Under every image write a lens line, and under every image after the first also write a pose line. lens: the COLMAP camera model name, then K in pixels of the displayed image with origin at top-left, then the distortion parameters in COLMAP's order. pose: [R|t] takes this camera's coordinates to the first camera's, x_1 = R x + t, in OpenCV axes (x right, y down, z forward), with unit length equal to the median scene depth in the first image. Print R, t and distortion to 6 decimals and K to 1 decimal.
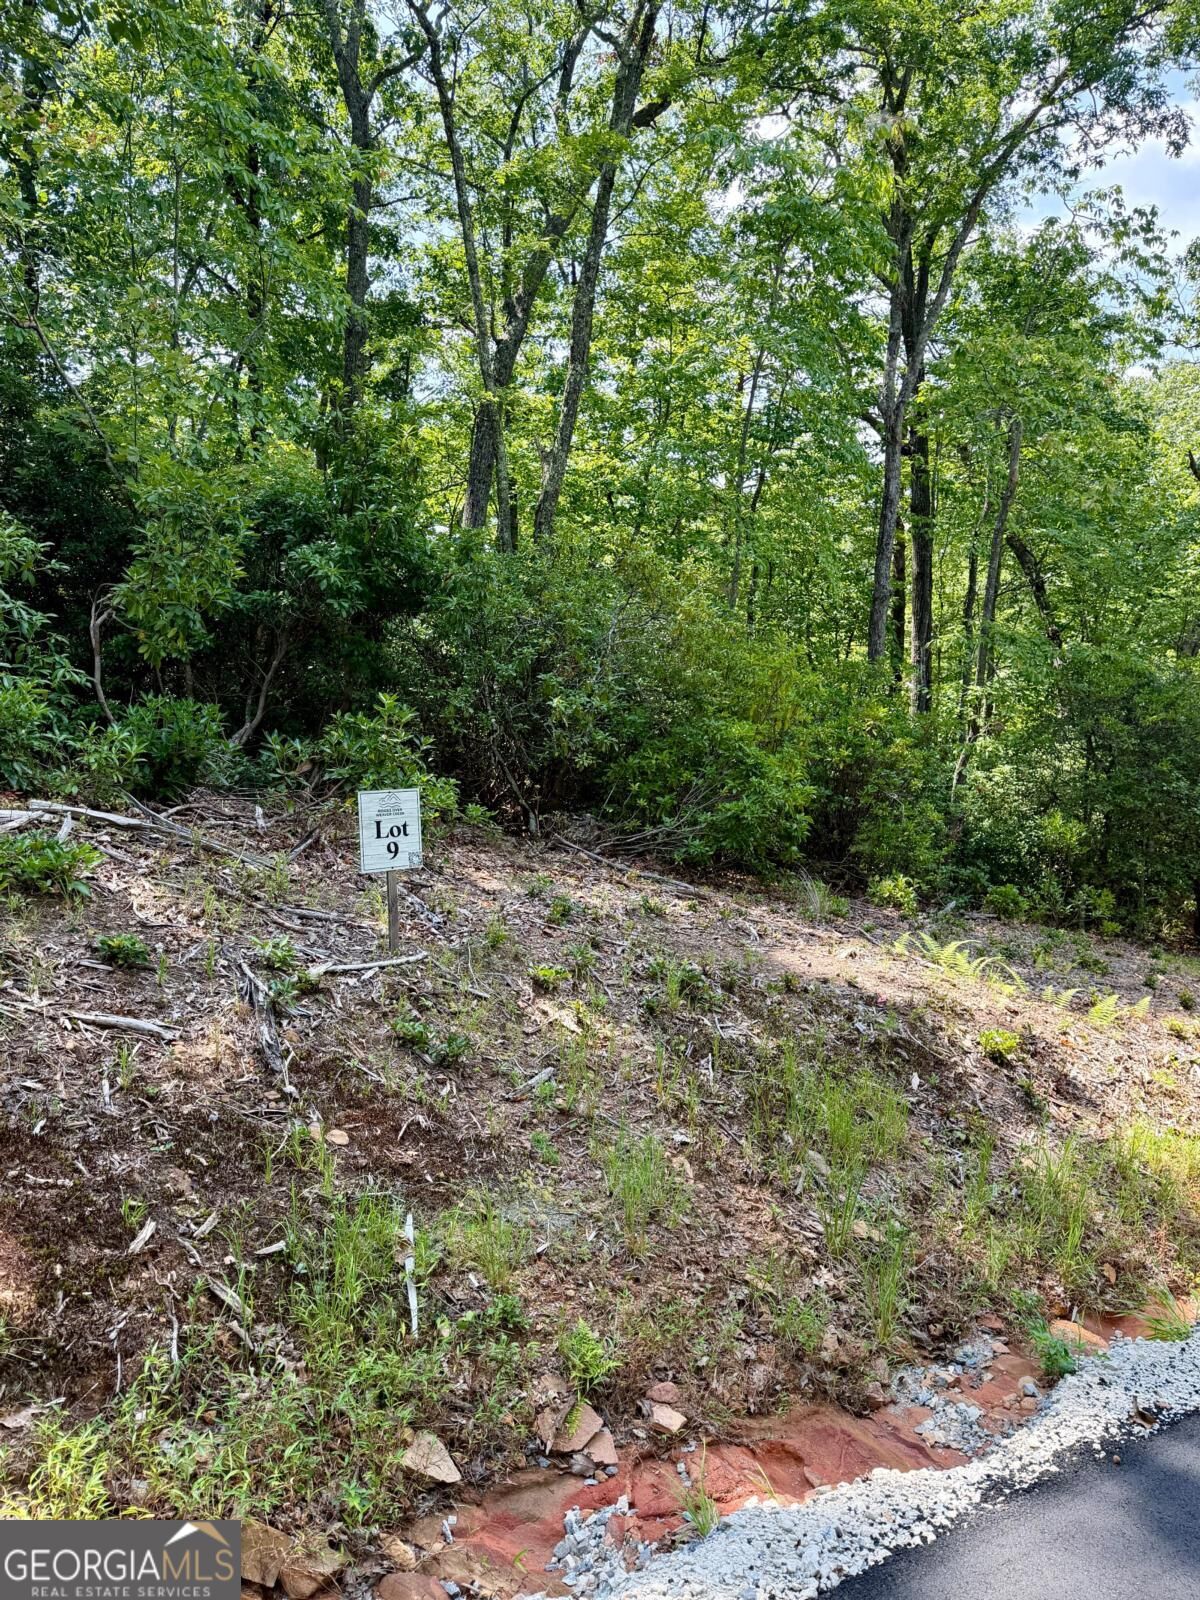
lens RADIAL K [[1149.5, 0, 693.0], [0, 1149.5, 810.9], [0, 0, 1]] dist [0.103773, -0.122585]
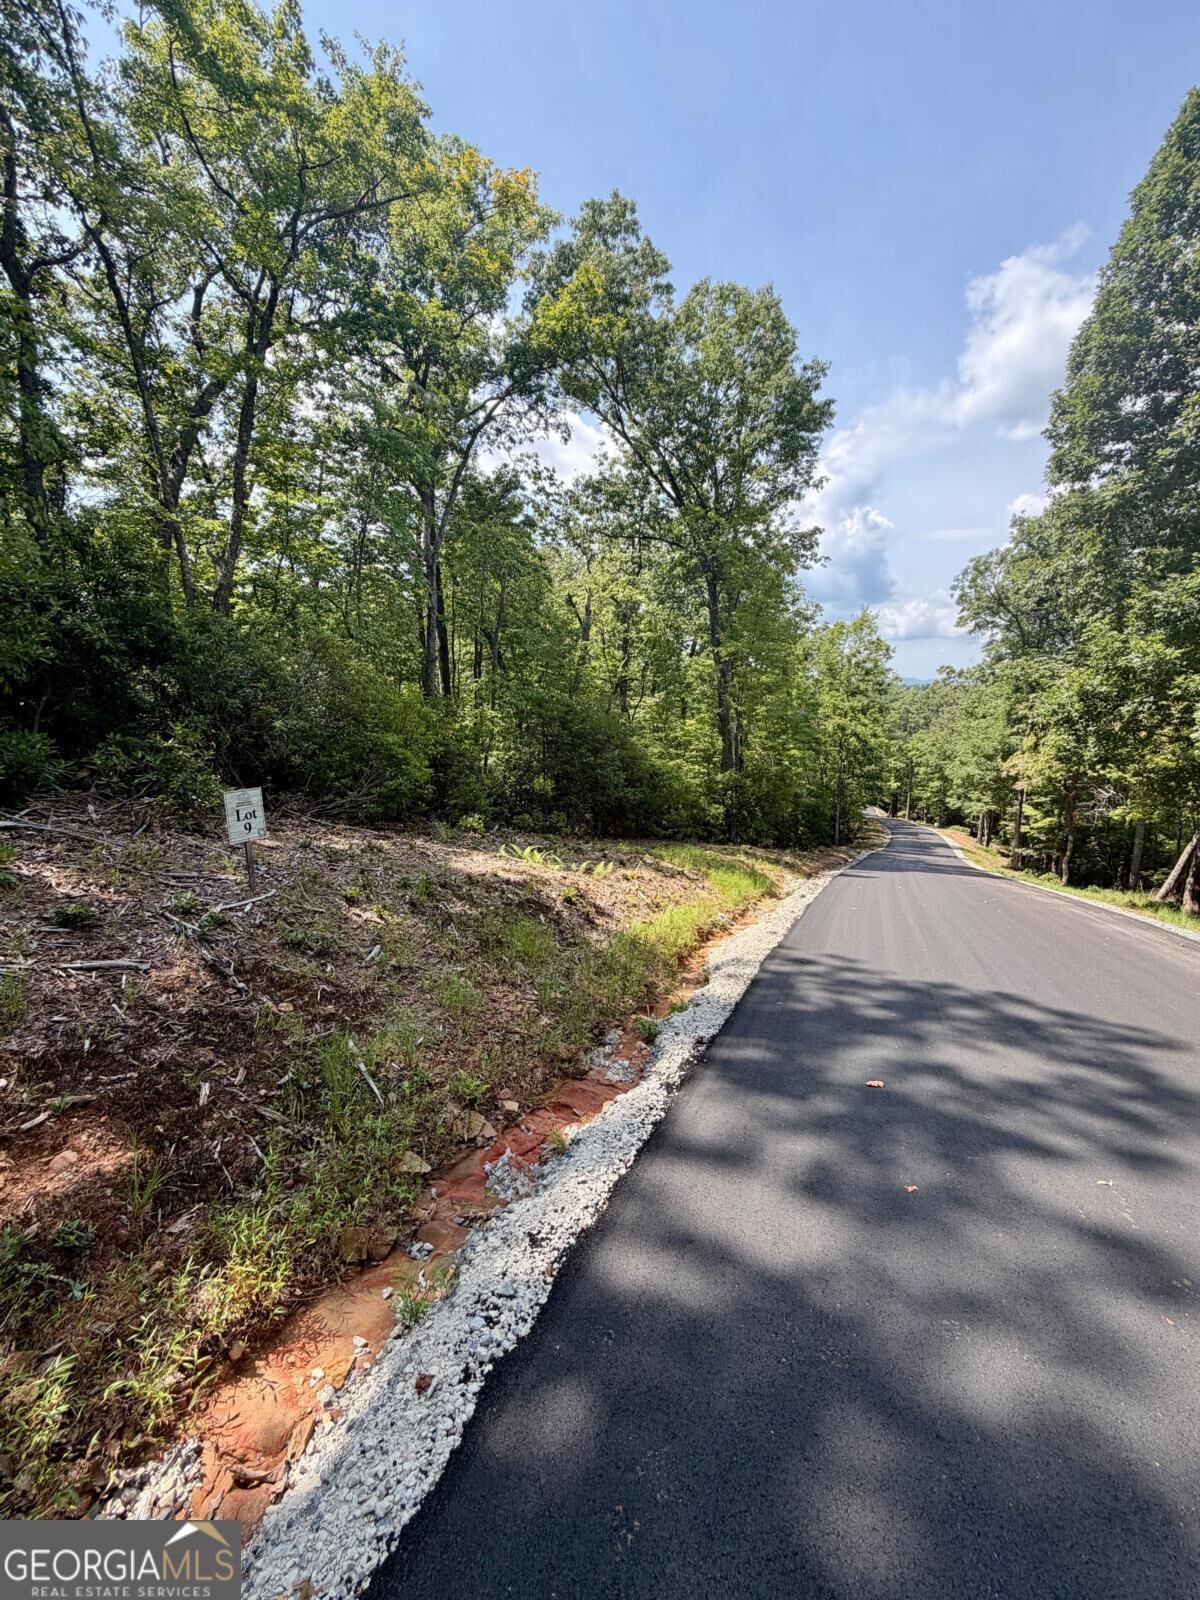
lens RADIAL K [[637.5, 0, 600.0], [0, 637.5, 800.0], [0, 0, 1]] dist [0.009235, -0.000034]
pose [[0.869048, -0.071742, 0.489498, -0.265469], [0.049416, 0.997069, 0.058400, -0.030688], [-0.492253, -0.026563, 0.870047, 0.011991]]
